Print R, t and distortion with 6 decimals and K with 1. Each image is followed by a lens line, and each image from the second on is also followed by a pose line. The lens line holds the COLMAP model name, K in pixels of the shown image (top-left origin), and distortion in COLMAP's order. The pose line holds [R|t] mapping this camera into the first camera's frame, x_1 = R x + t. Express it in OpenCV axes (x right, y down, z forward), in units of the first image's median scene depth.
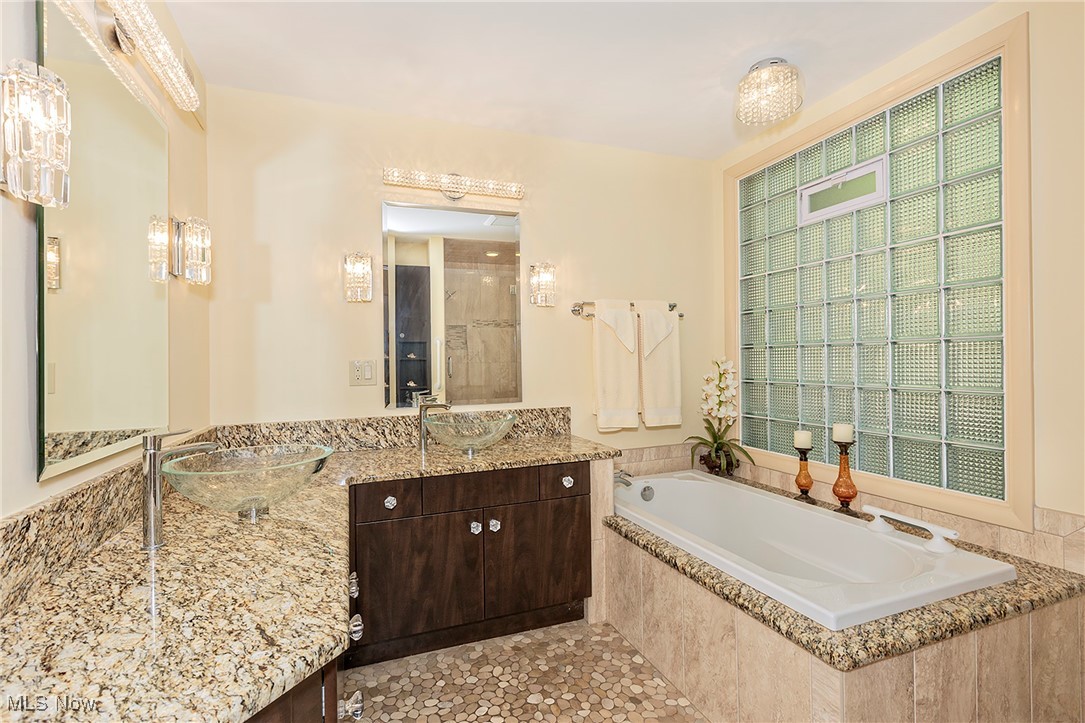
lens RADIAL K [[484.4, 0, 529.2], [0, 484.4, 357.7], [0, 0, 1]] dist [0.018899, -0.000039]
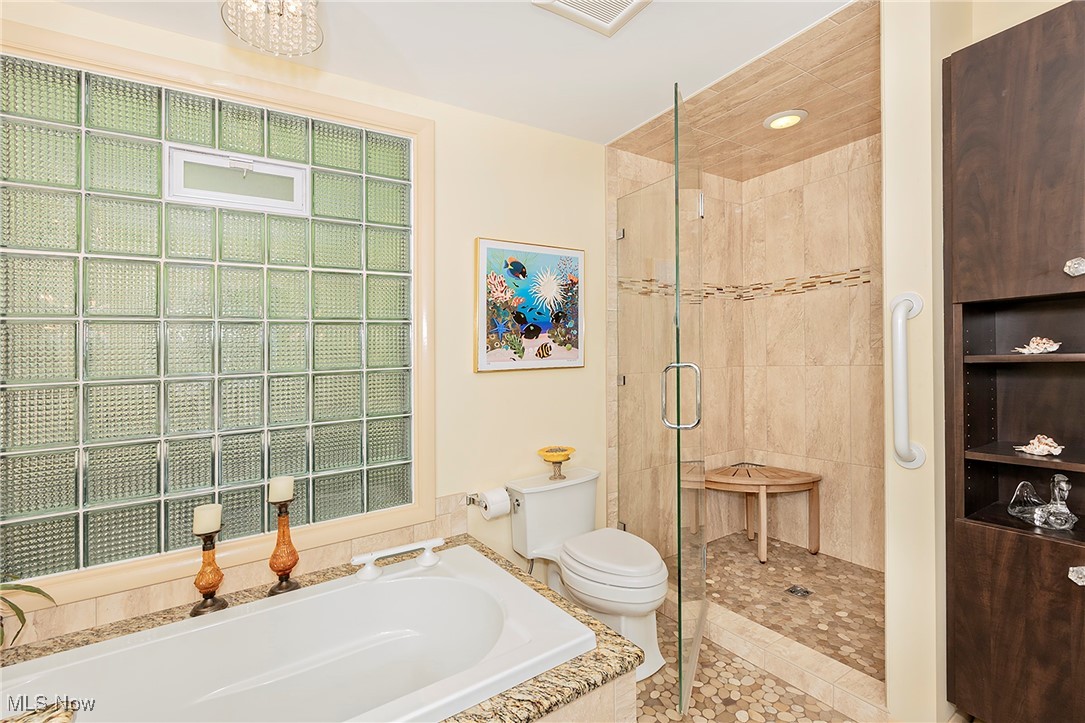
lens RADIAL K [[484.4, 0, 529.2], [0, 484.4, 357.7], [0, 0, 1]] dist [0.018899, -0.000039]
pose [[-0.208159, 0.024291, 0.977793, -0.232888], [0.035629, 0.999216, -0.017239, -0.031282], [-0.977446, 0.031249, -0.208861, 0.794893]]
